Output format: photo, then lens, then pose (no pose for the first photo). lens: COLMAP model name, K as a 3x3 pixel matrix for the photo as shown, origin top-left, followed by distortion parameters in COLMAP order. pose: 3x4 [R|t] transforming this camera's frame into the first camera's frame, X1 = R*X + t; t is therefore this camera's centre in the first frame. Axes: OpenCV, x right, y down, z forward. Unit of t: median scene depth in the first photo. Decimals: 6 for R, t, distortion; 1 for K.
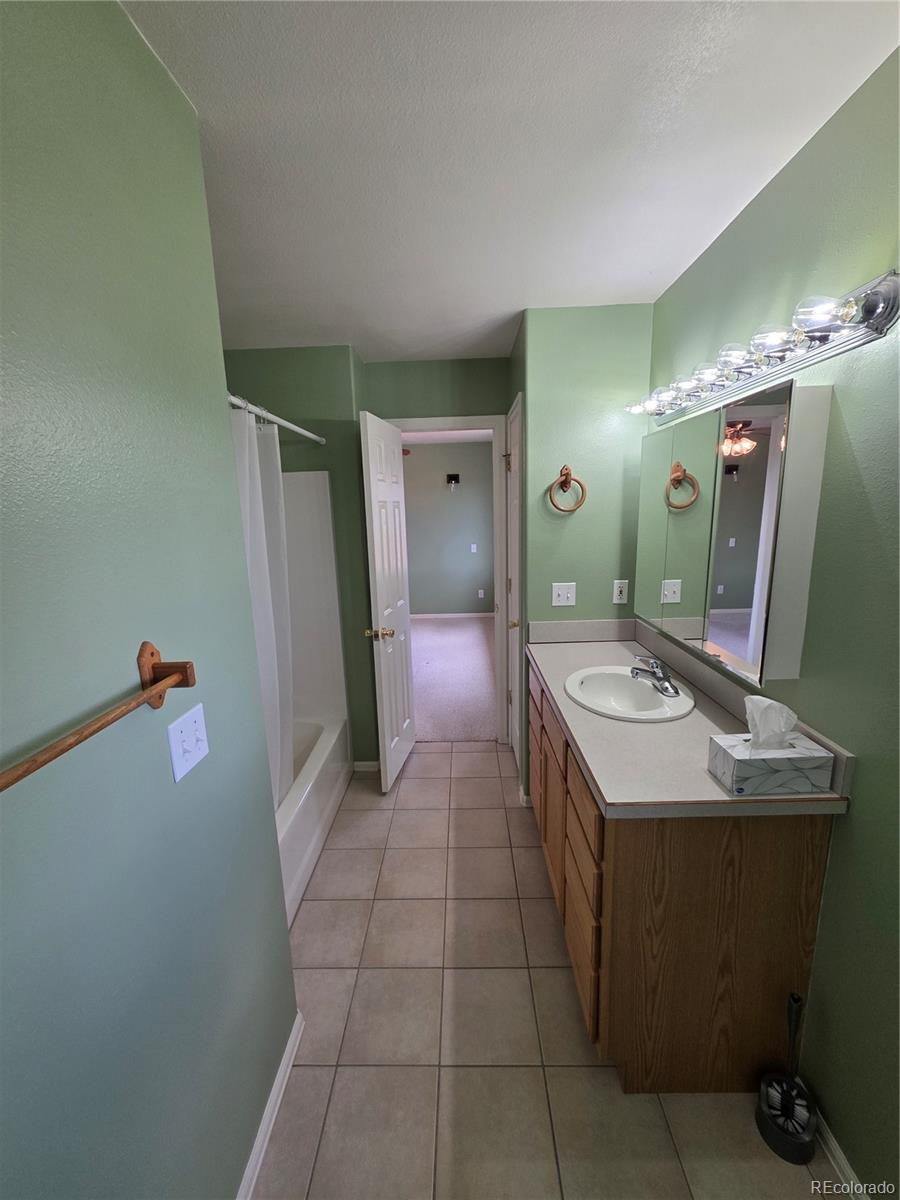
lens RADIAL K [[478.3, 0, 450.0], [0, 478.3, 600.0], [0, 0, 1]] dist [0.002446, 0.000019]
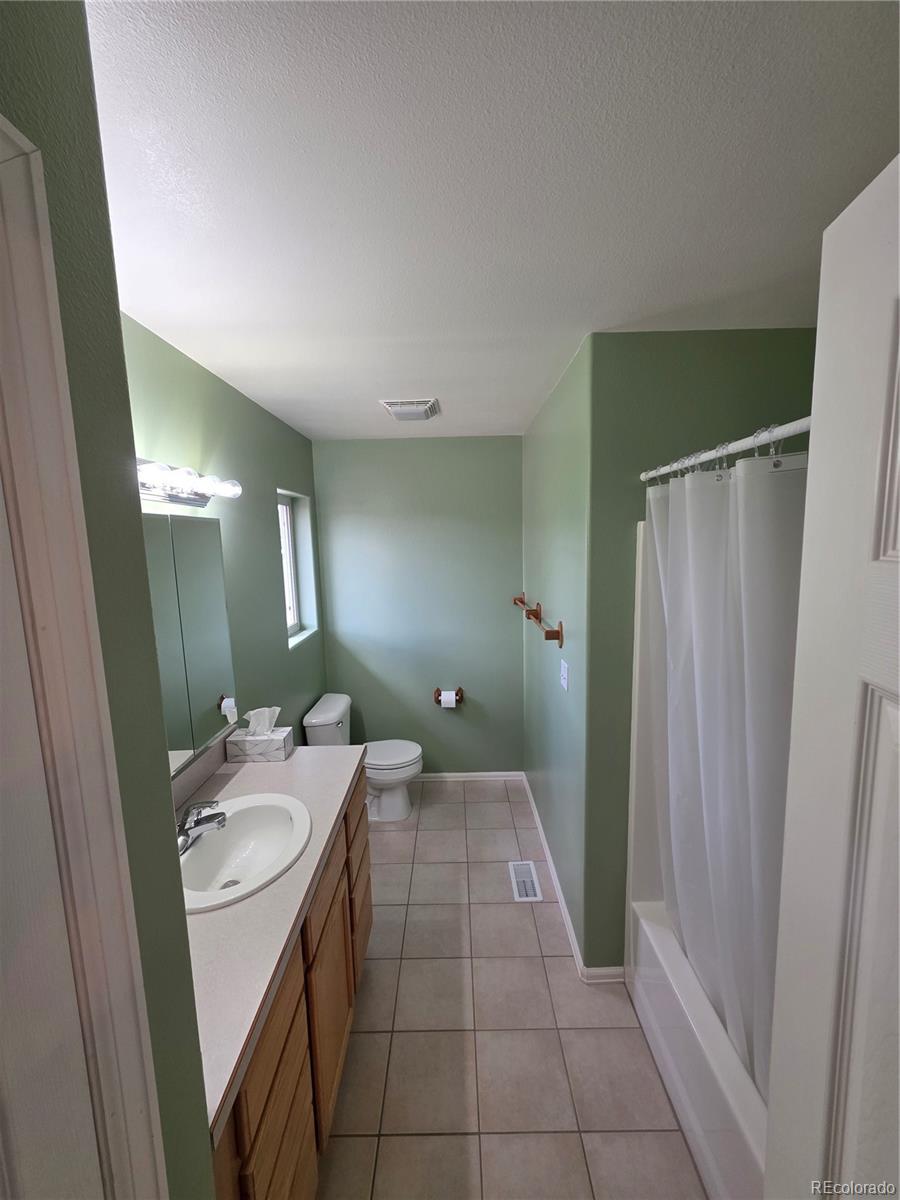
lens RADIAL K [[478.3, 0, 450.0], [0, 478.3, 600.0], [0, 0, 1]] dist [0.002446, 0.000019]
pose [[-0.999620, 0.024696, -0.012227, 0.028834], [0.019293, 0.943989, 0.329414, -0.439419], [0.019677, 0.329053, -0.944106, 1.682462]]
